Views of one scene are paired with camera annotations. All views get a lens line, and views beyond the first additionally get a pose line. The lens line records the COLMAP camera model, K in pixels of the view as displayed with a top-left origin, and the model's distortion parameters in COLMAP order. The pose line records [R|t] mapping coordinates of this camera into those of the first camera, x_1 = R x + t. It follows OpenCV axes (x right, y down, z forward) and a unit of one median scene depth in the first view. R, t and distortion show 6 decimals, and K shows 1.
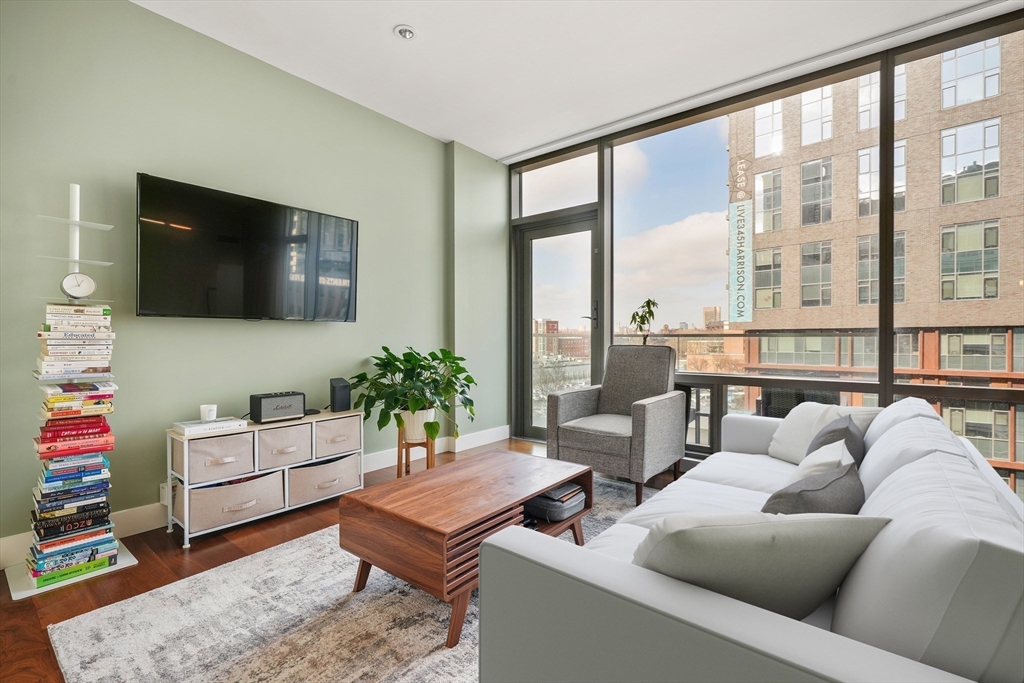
lens RADIAL K [[452.2, 0, 512.8], [0, 452.2, 343.0], [0, 0, 1]] dist [0.000954, -0.001159]
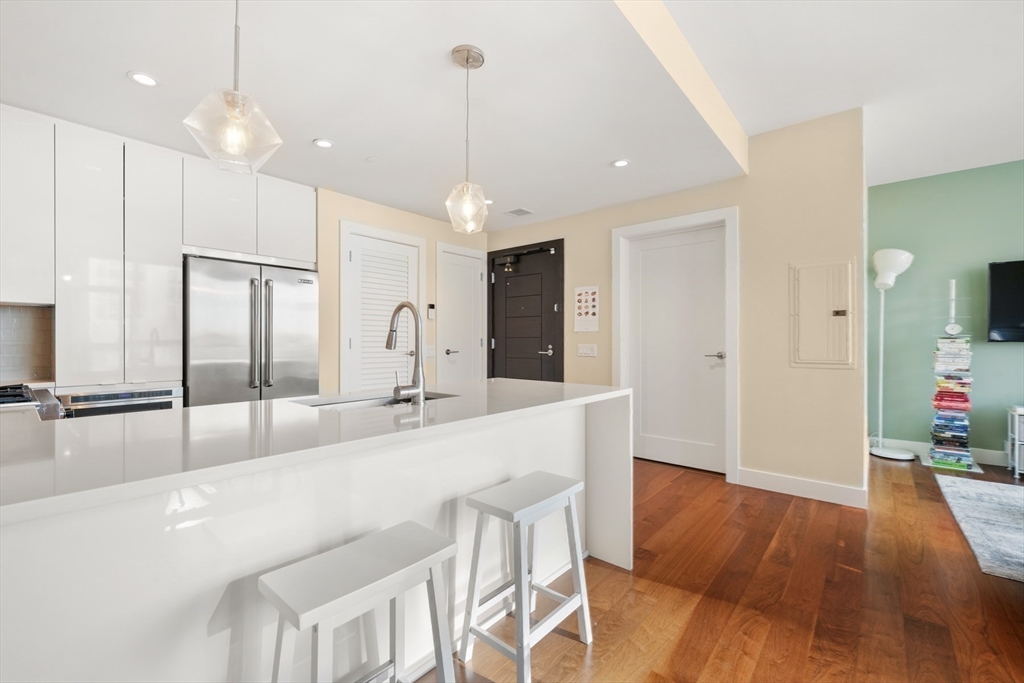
lens RADIAL K [[437.0, 0, 509.4], [0, 437.0, 343.4], [0, 0, 1]] dist [0.001126, -0.000347]
pose [[-0.028703, 0.004589, -0.999577, 0.682566], [-0.005203, 0.999975, 0.004740, -0.036401], [0.999574, 0.005337, -0.028678, -0.604731]]
